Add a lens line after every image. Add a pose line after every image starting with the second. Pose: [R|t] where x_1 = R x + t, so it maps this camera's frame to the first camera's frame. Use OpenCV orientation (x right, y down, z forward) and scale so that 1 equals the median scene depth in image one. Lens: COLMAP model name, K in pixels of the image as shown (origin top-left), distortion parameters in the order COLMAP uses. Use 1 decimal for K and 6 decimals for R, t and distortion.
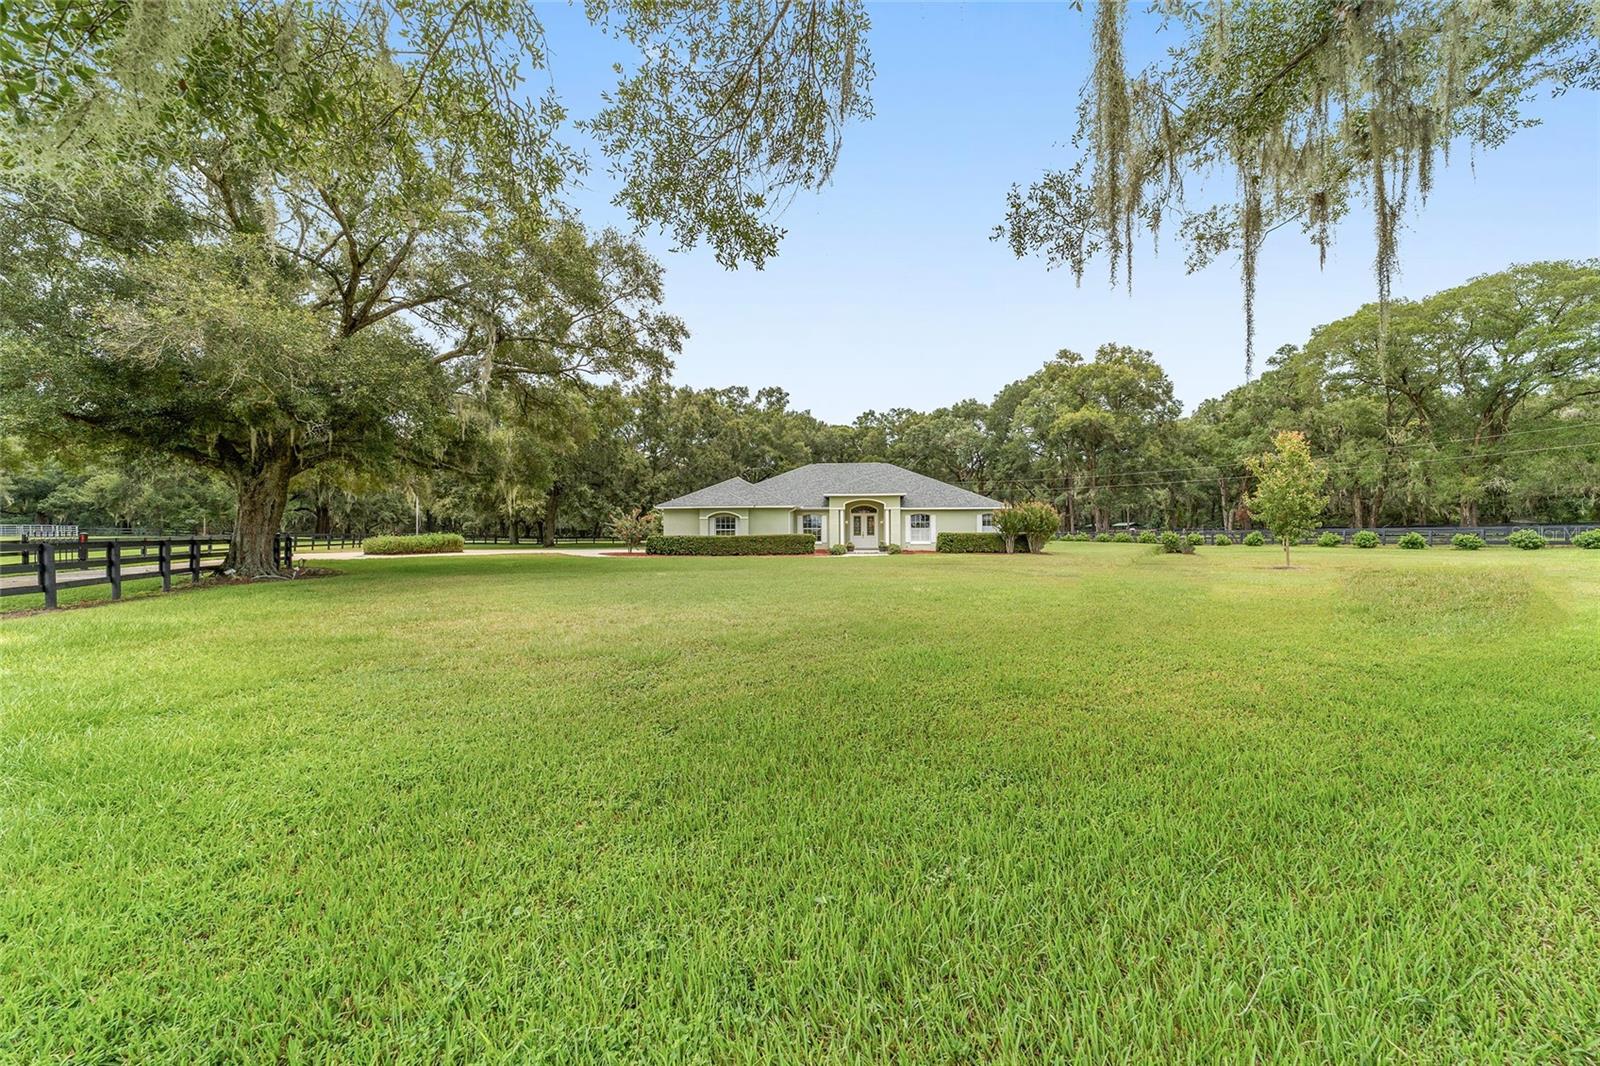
lens RADIAL K [[609.6, 0, 807.7], [0, 609.6, 528.1], [0, 0, 1]] dist [0.001187, 0.000242]
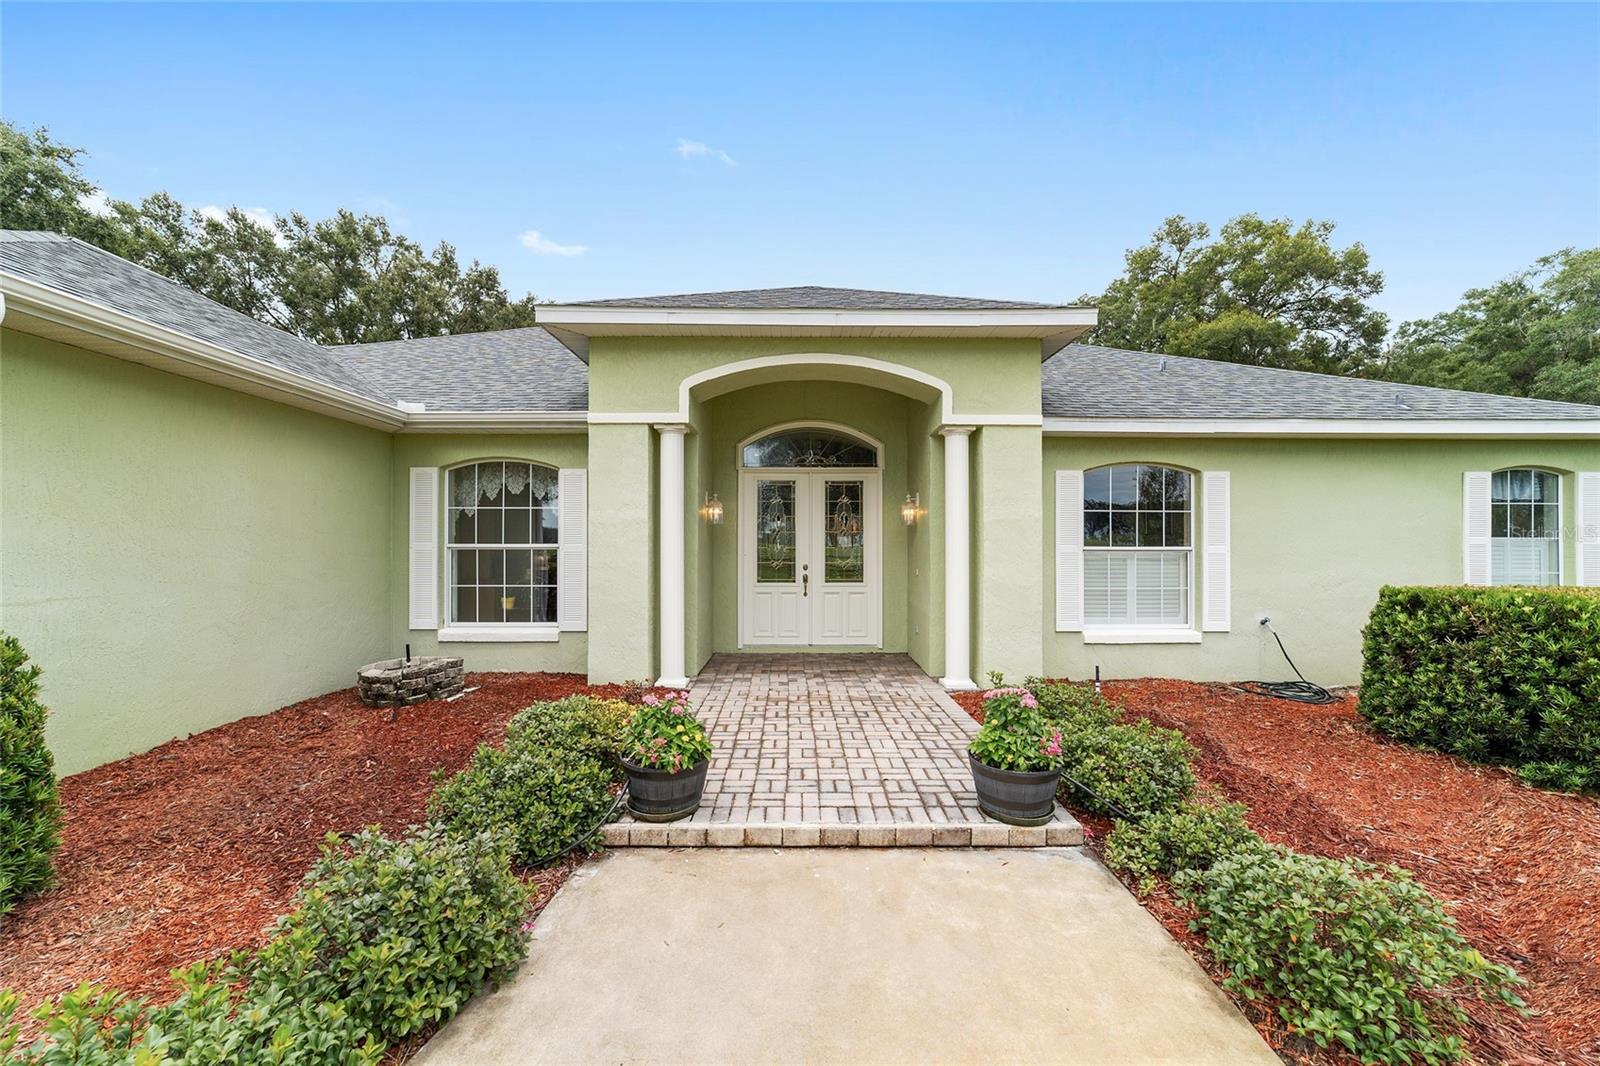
lens RADIAL K [[609.6, 0, 801.0], [0, 609.6, 543.3], [0, 0, 1]] dist [0.001187, 0.000242]
pose [[0.996019, 0.005497, 0.088969, 0.074169], [-0.005015, 0.999971, -0.005645, 0.000343], [-0.088998, 0.005177, 0.996018, 0.831294]]
